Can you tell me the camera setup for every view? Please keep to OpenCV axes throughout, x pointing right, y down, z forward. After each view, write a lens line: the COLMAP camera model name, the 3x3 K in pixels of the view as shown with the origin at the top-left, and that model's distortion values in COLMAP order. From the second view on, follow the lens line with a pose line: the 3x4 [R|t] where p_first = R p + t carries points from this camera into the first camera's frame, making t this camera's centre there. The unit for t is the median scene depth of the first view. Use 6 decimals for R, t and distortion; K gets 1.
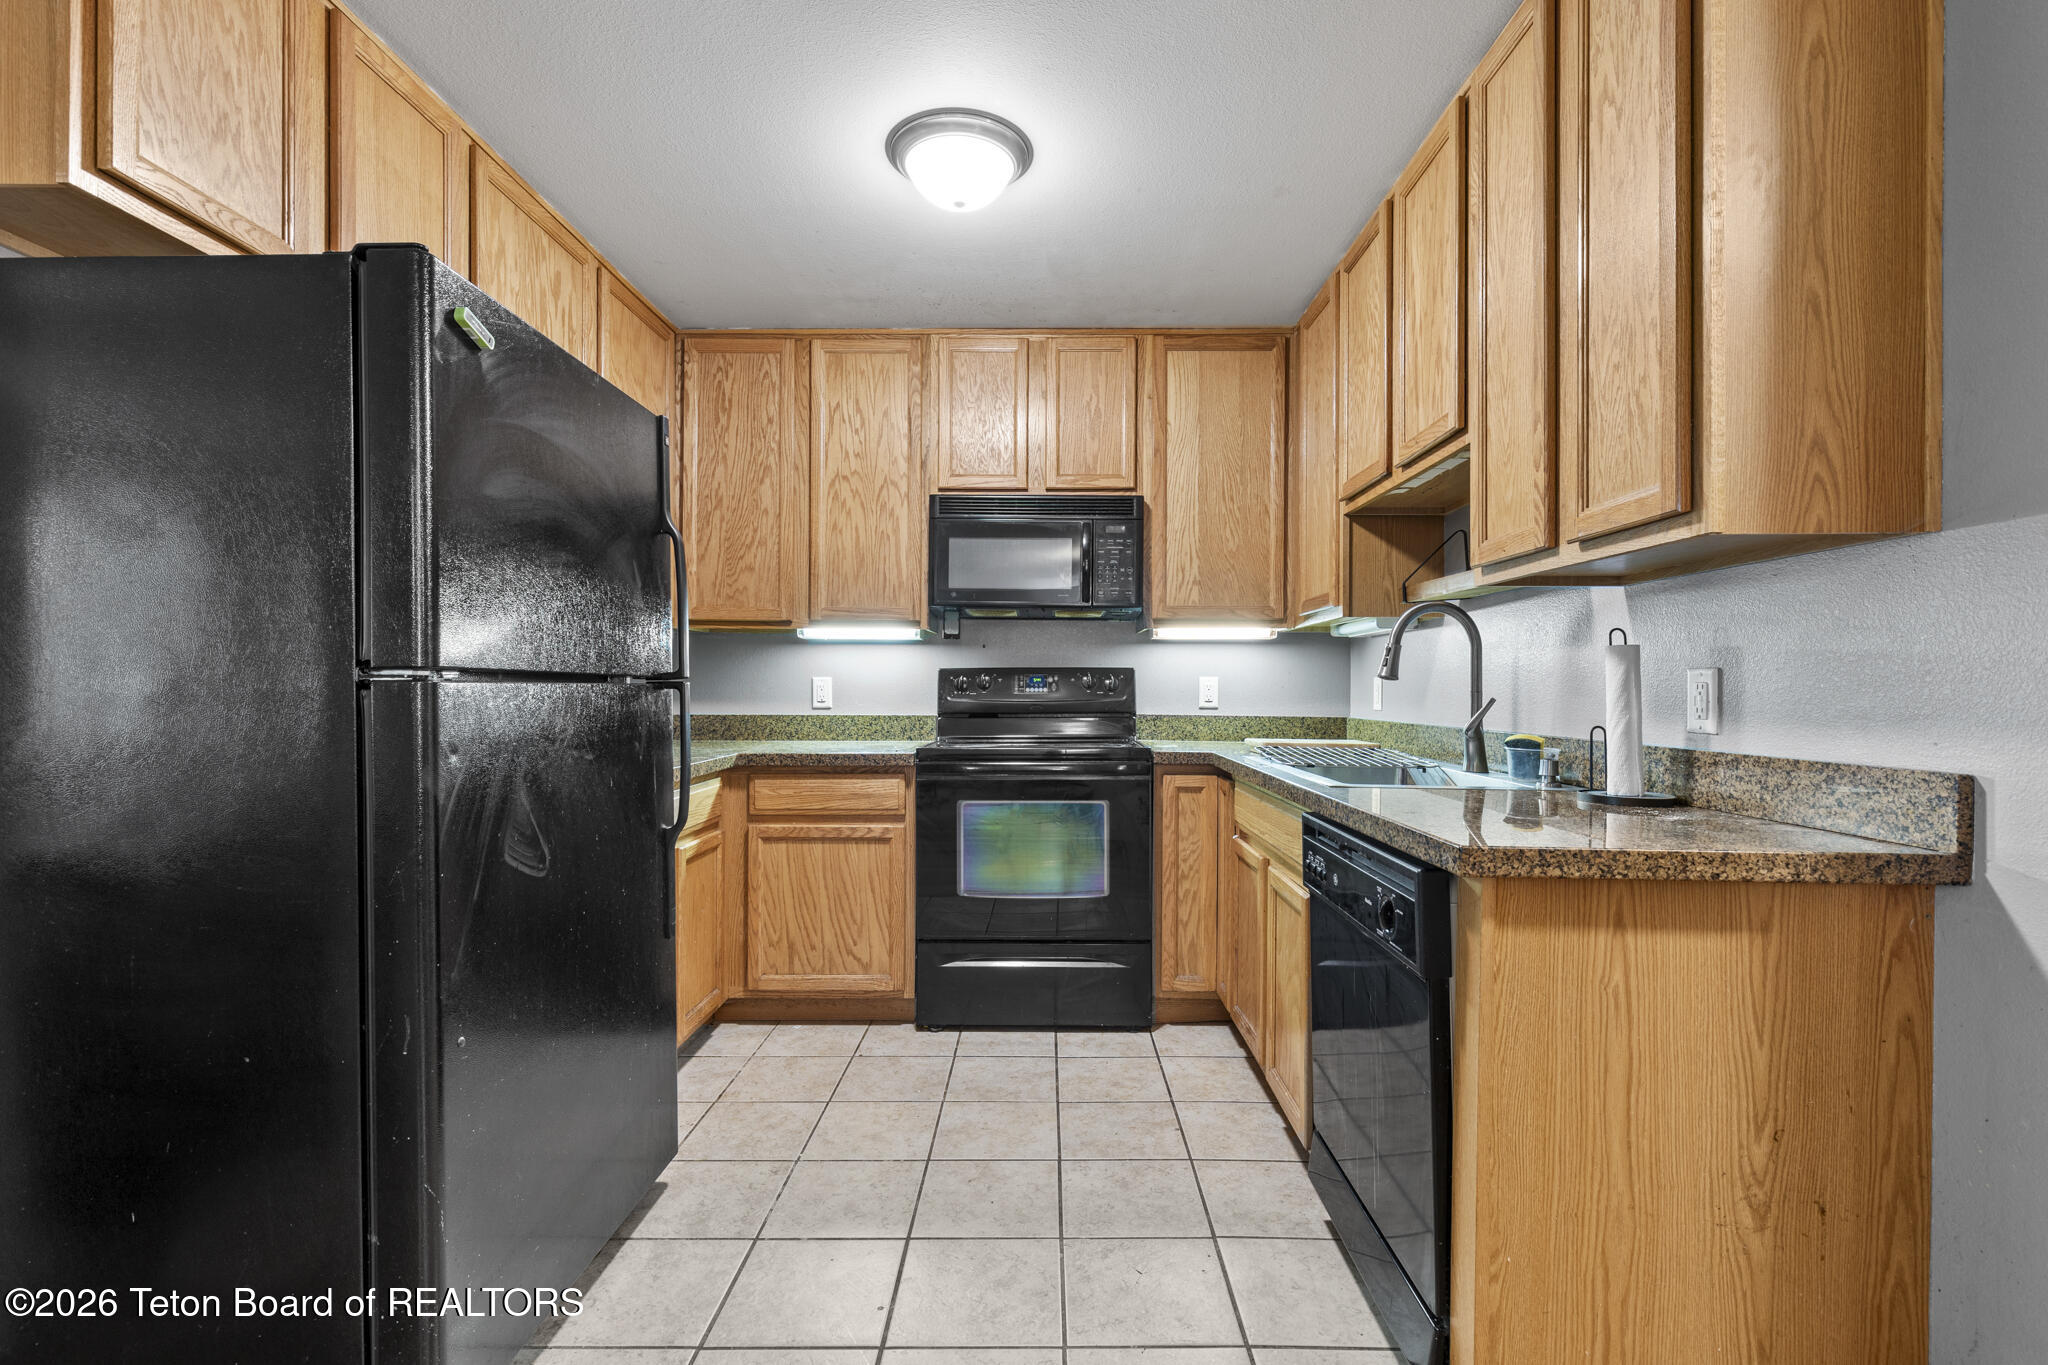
lens RADIAL K [[923.9, 0, 1040.6], [0, 923.9, 688.4], [0, 0, 1]] dist [0.005390, -0.001291]
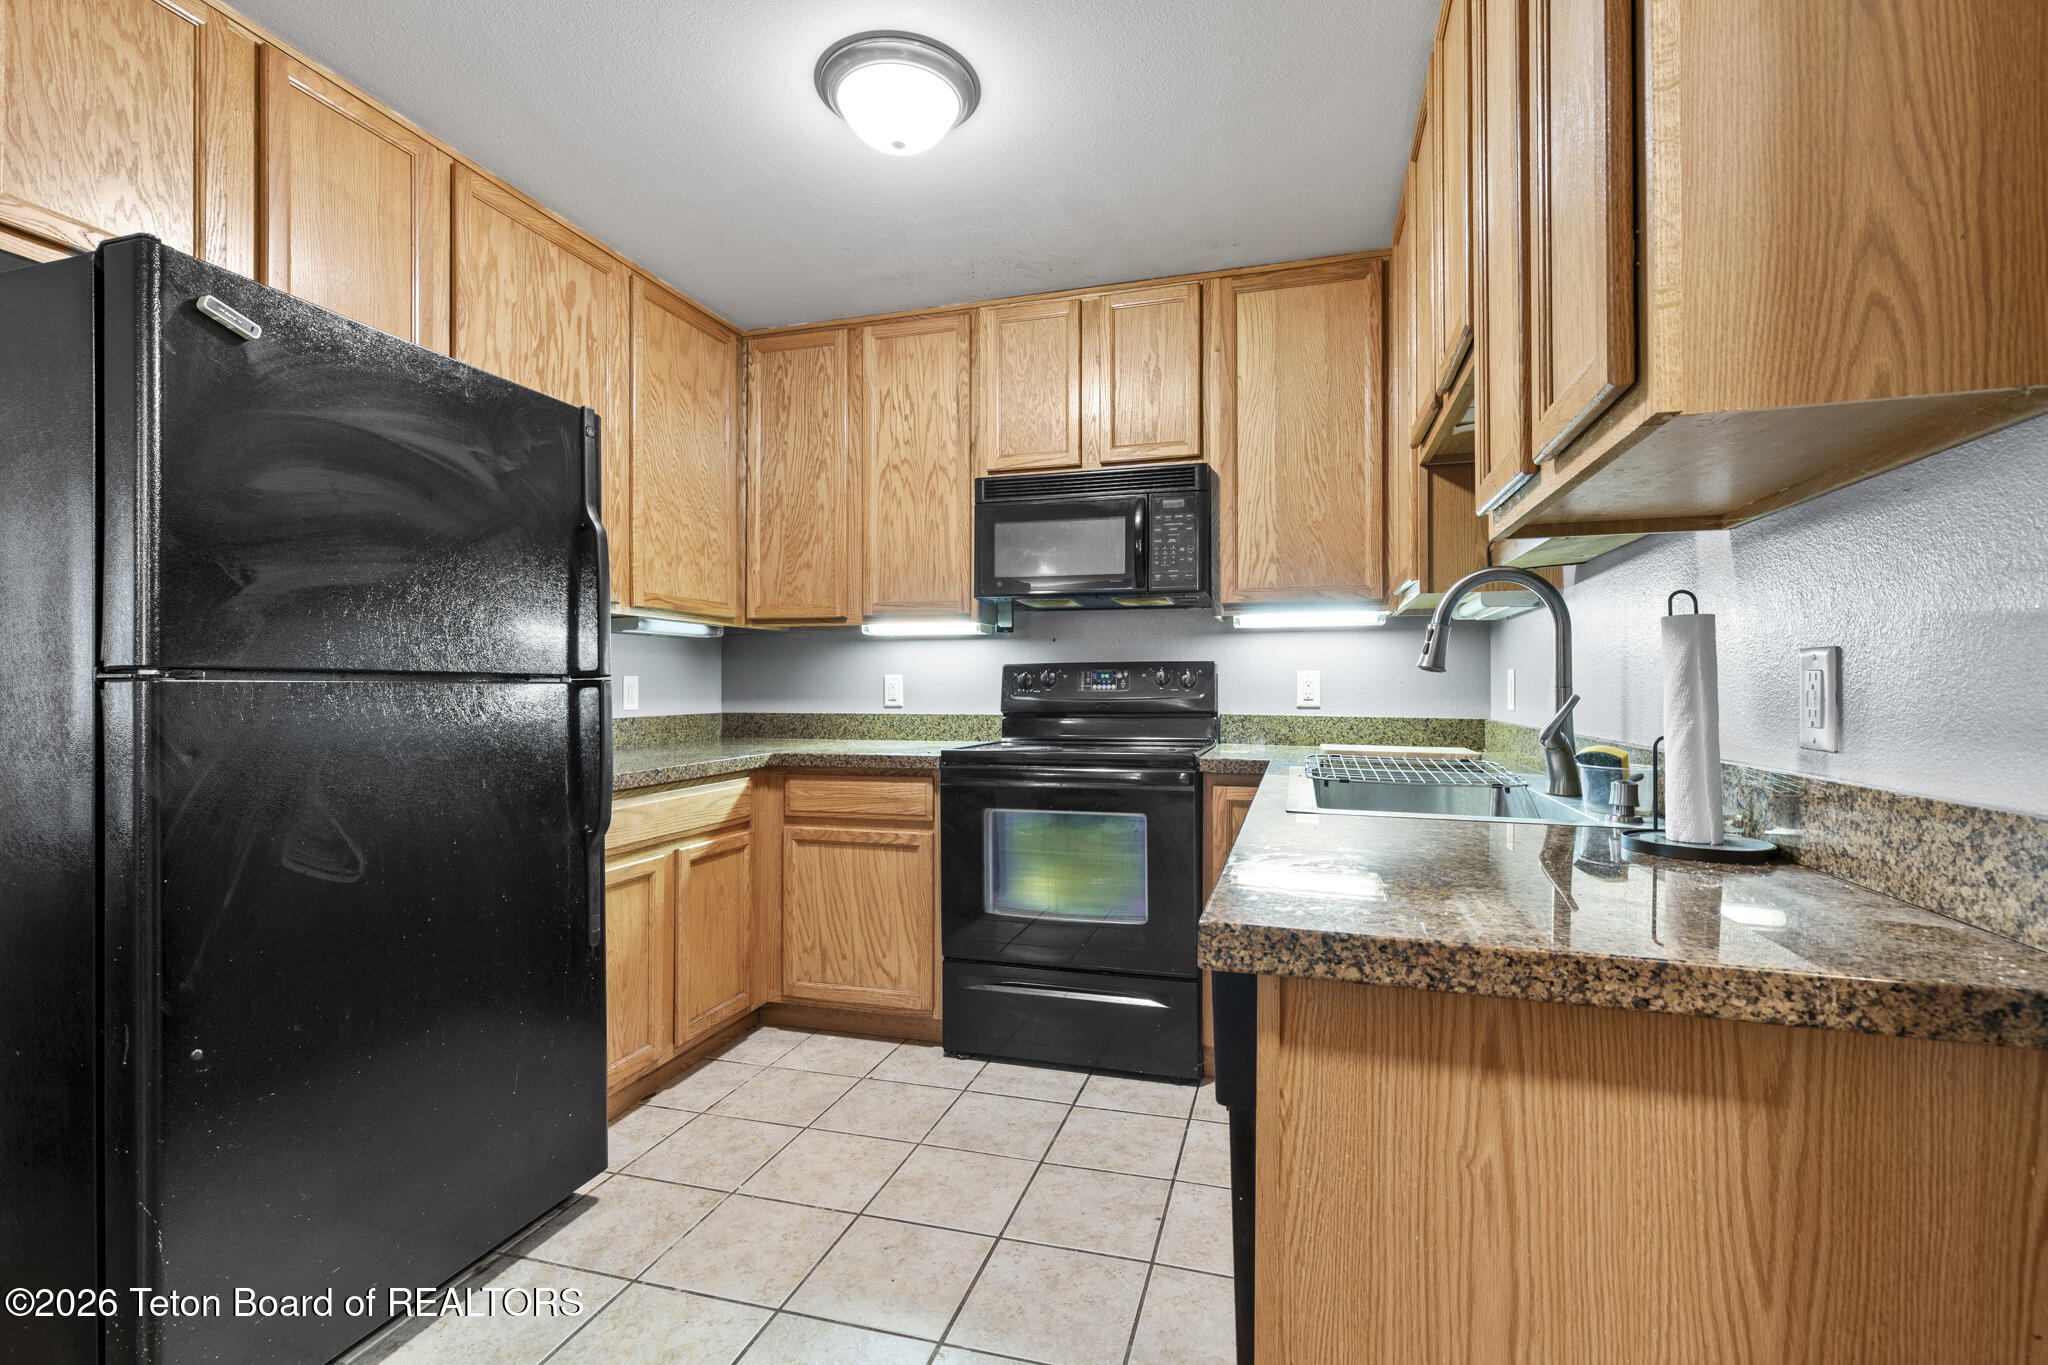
lens RADIAL K [[923.9, 0, 1019.9], [0, 923.9, 678.4], [0, 0, 1]] dist [0.005390, -0.001291]
pose [[0.961368, -0.006920, -0.275178, 0.293255], [0.004524, 0.999946, -0.009341, 0.002283], [0.275228, 0.007735, 0.961348, 0.191046]]
